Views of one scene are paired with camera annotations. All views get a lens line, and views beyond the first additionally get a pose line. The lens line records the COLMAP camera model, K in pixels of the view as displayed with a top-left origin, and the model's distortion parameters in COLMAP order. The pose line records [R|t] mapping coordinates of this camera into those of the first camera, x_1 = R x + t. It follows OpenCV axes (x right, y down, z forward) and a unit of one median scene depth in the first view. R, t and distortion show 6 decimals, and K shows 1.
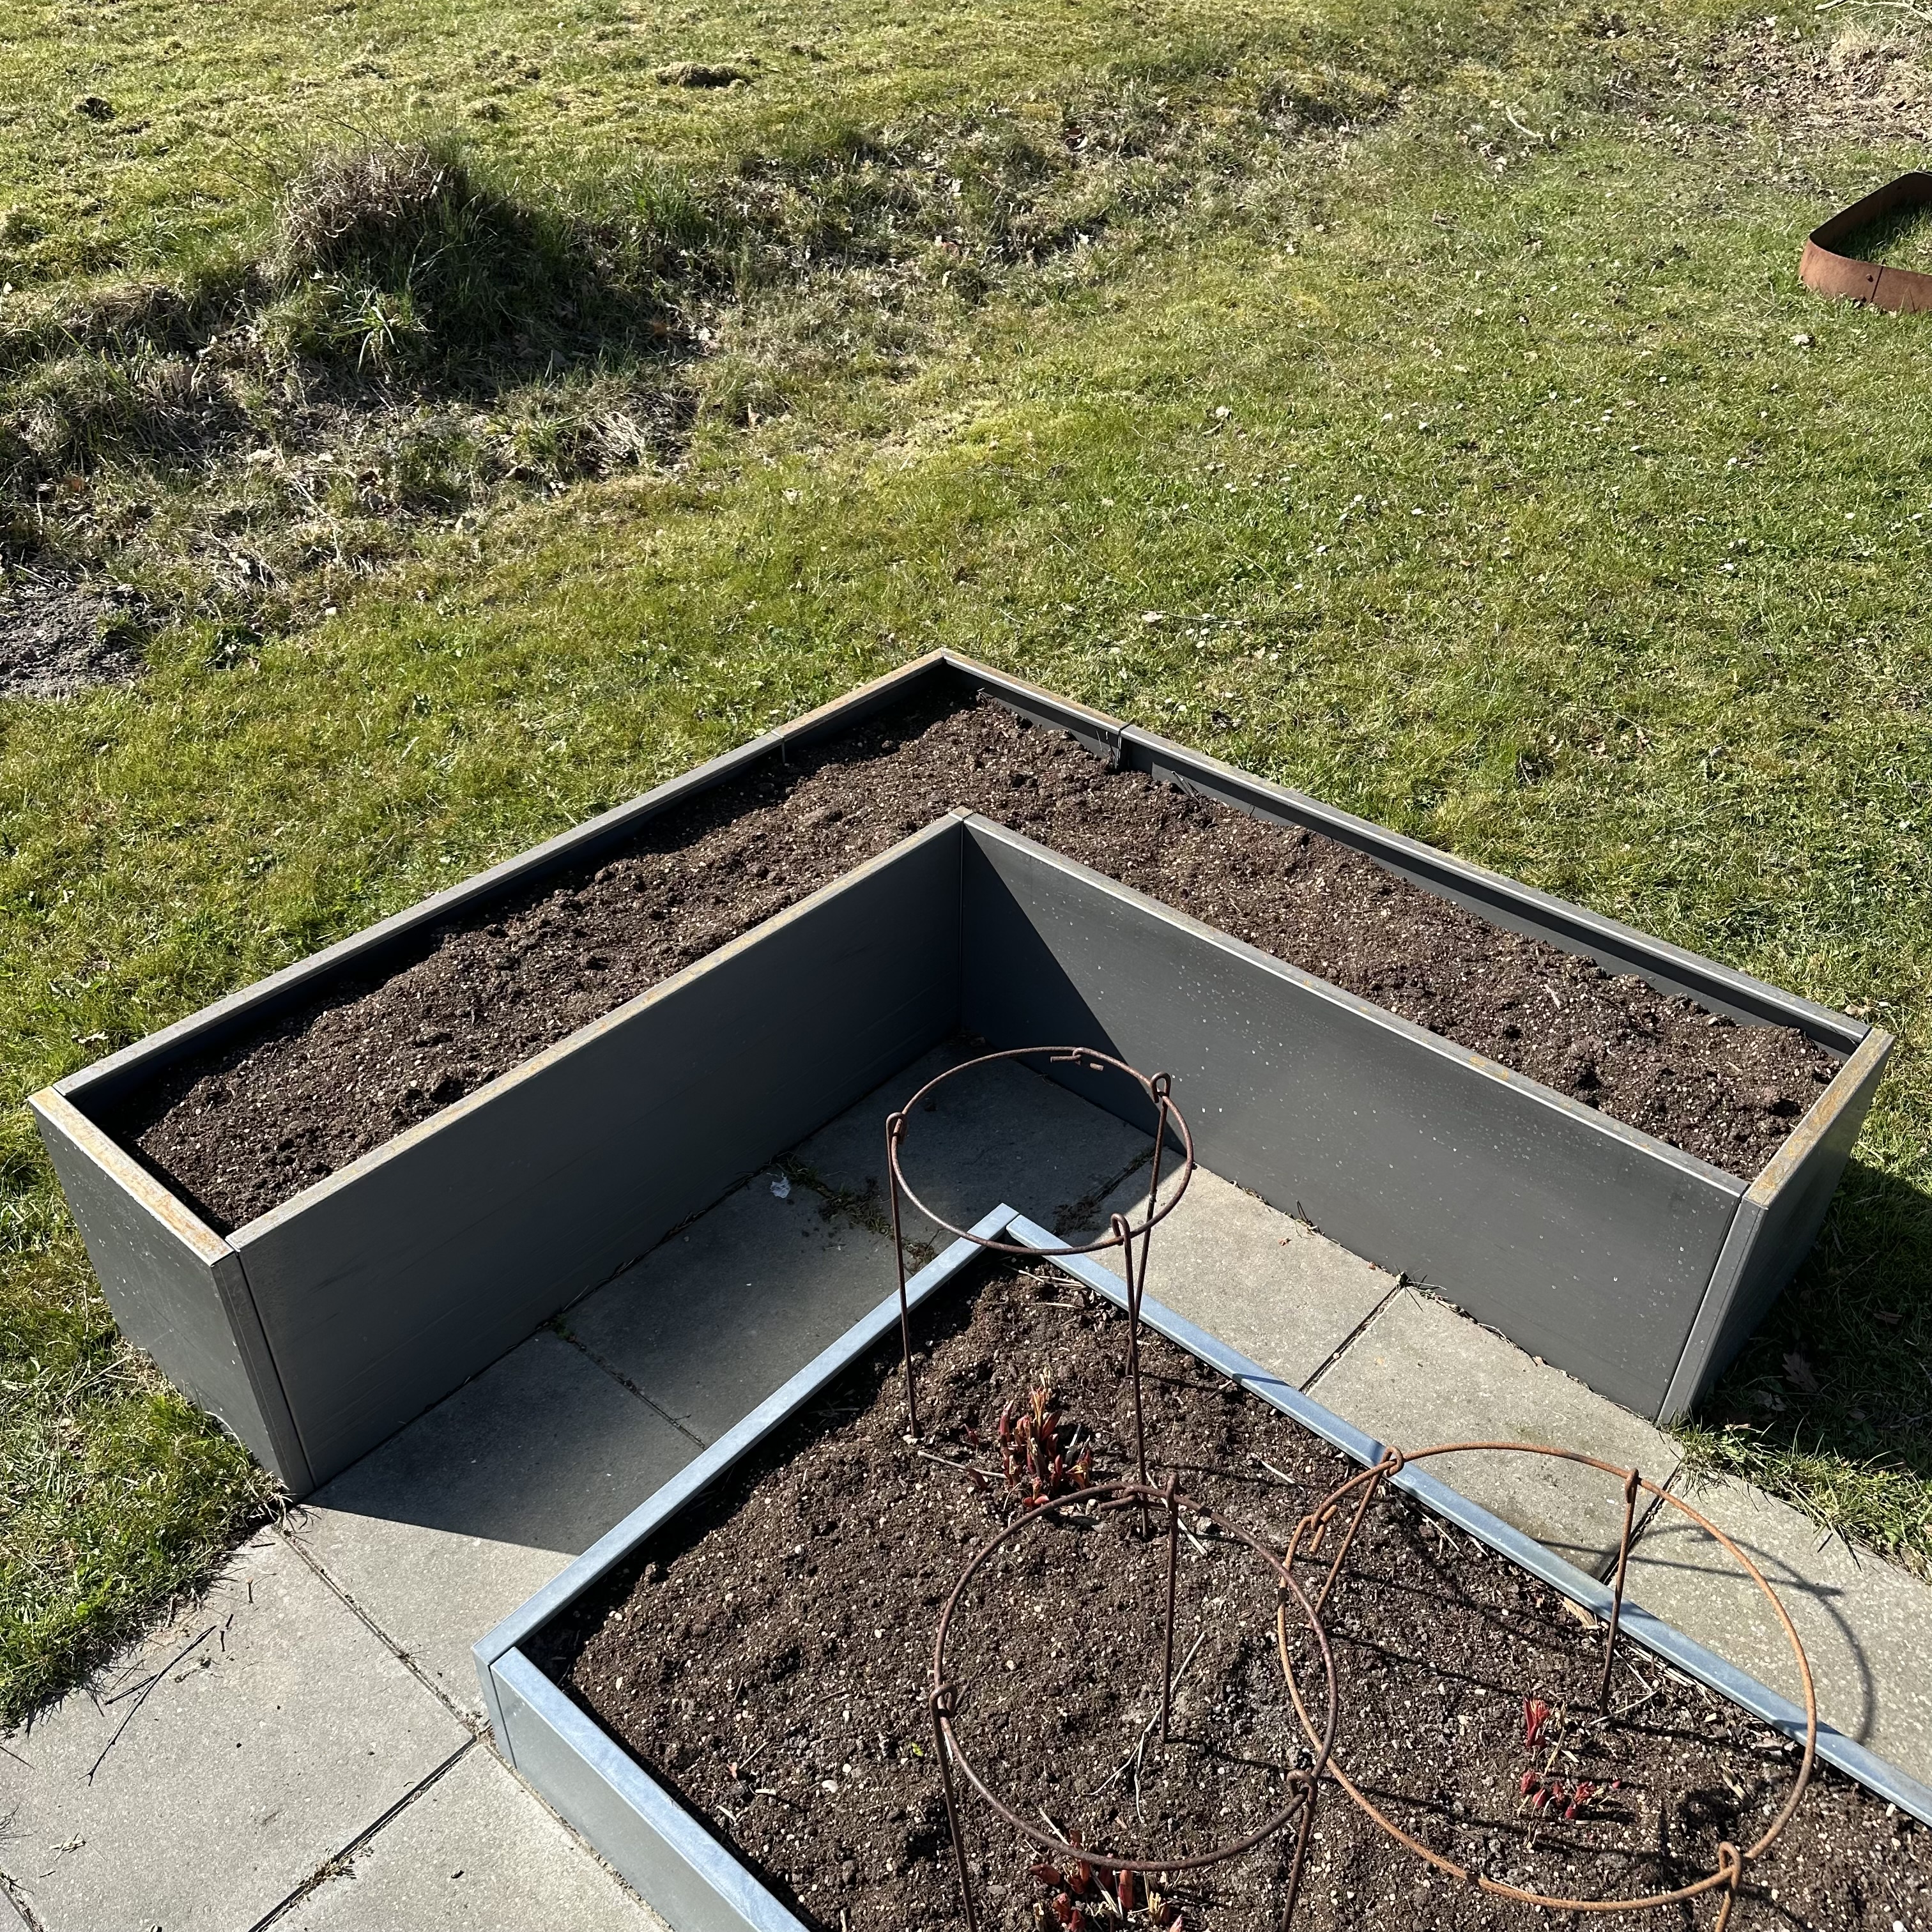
lens RADIAL K [[1773.5, 0, 966.0], [0, 1773.5, 966.0], [0, 0, 1]] dist [0.142774, -0.271445]
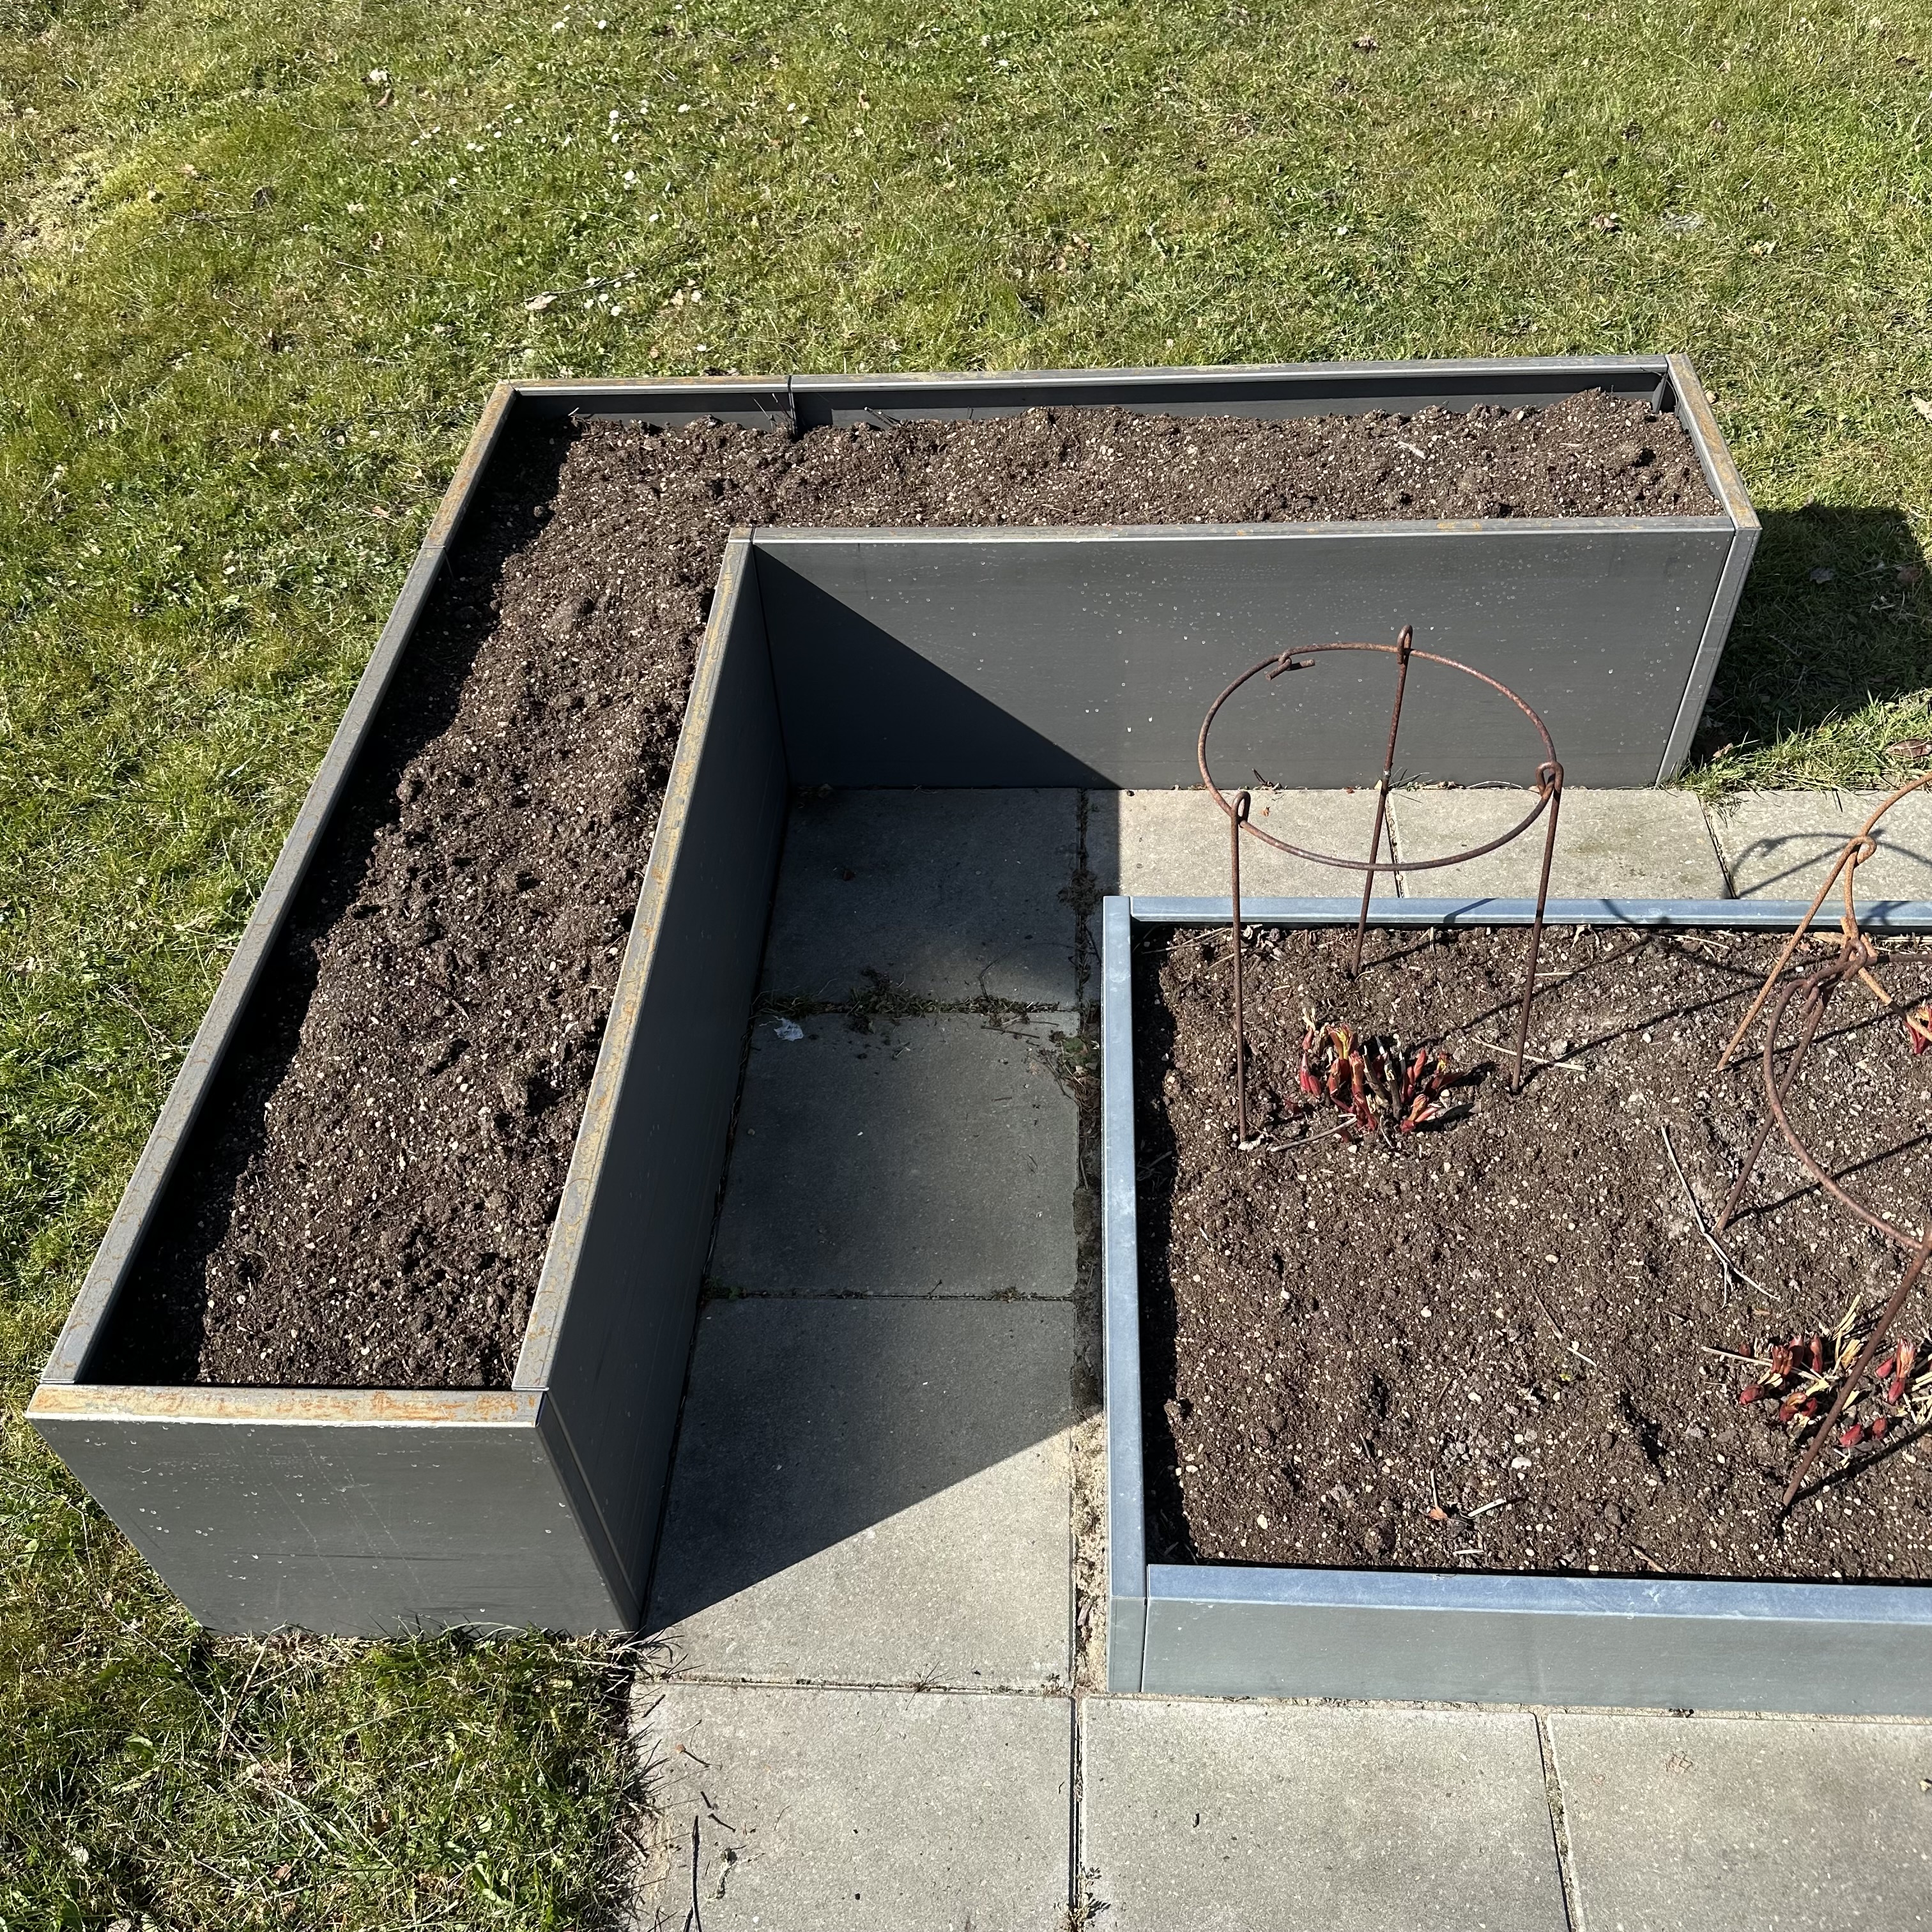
lens RADIAL K [[1775.8, 0, 1002.4], [0, 1775.8, 965.2], [0, 0, 1]] dist [0.228516, -0.525155]
pose [[0.783247, -0.485652, 0.388158, -0.412549], [0.418326, 0.873547, 0.248836, -0.086574], [-0.459922, -0.032524, 0.887364, 0.244803]]
